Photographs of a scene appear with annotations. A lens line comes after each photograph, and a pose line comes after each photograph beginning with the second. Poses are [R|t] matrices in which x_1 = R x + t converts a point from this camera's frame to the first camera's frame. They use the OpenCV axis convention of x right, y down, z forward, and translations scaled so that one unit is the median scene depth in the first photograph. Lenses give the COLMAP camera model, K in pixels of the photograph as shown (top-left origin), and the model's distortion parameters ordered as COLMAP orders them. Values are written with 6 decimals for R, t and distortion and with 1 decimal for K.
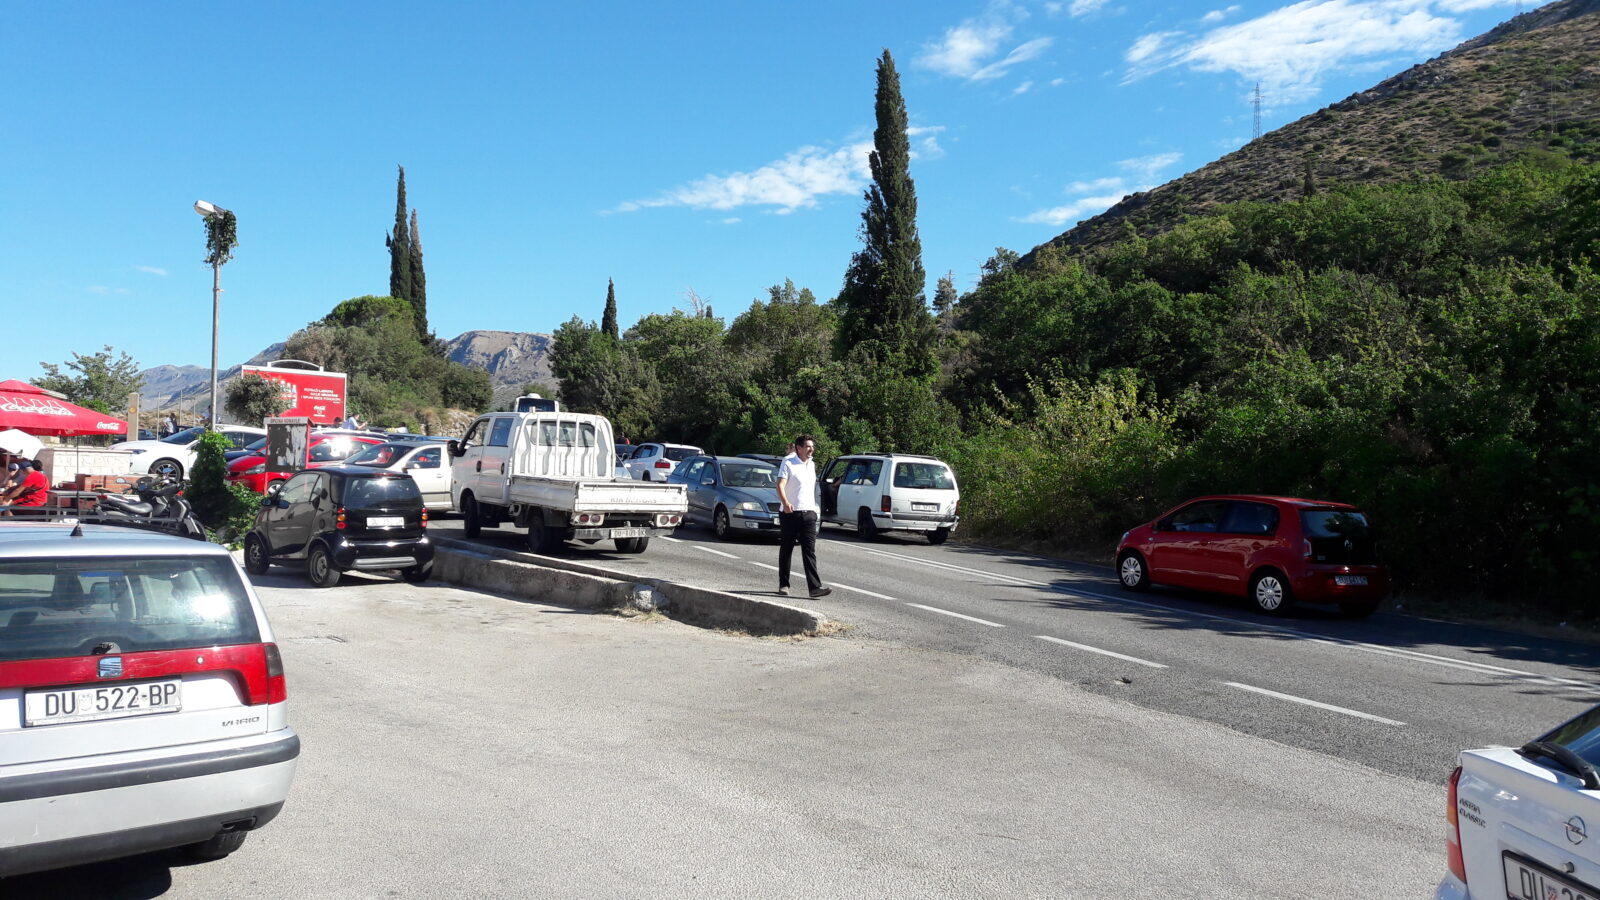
lens RADIAL K [[1277.0, 0, 806.4], [0, 1277.0, 442.0], [0, 0, 1]] dist [0.163395, -0.321969]
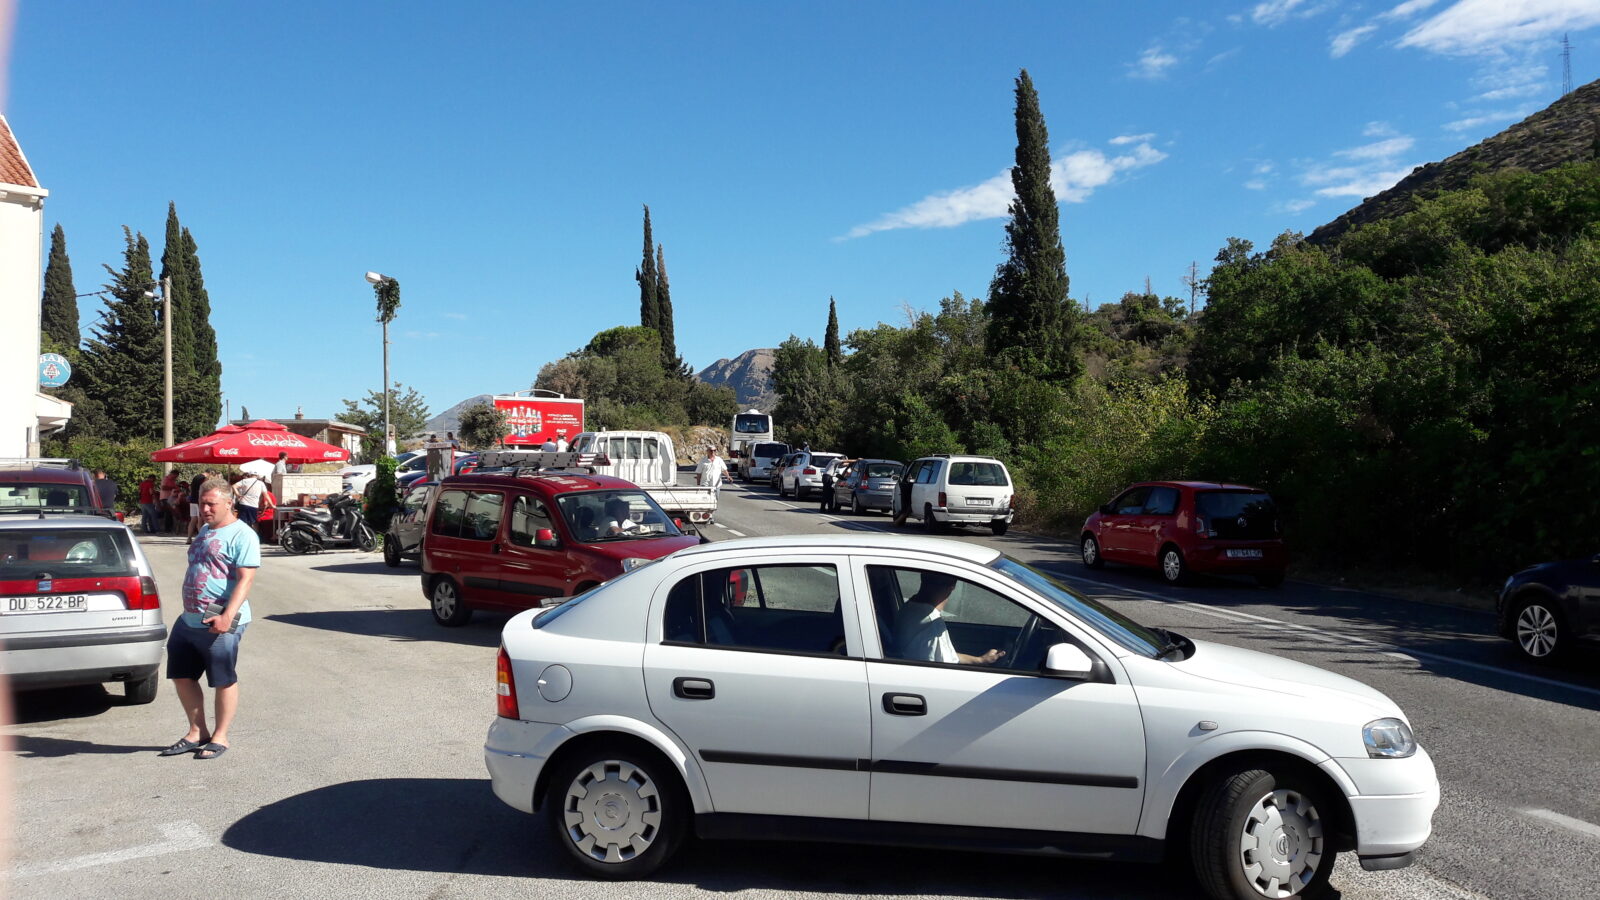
lens RADIAL K [[1277.0, 0, 806.4], [0, 1277.0, 442.0], [0, 0, 1]] dist [0.163395, -0.321969]
pose [[0.976344, -0.036740, -0.213081, 0.102460], [0.035515, 0.999323, -0.009575, 0.002439], [0.213288, 0.001781, 0.976988, -0.064808]]
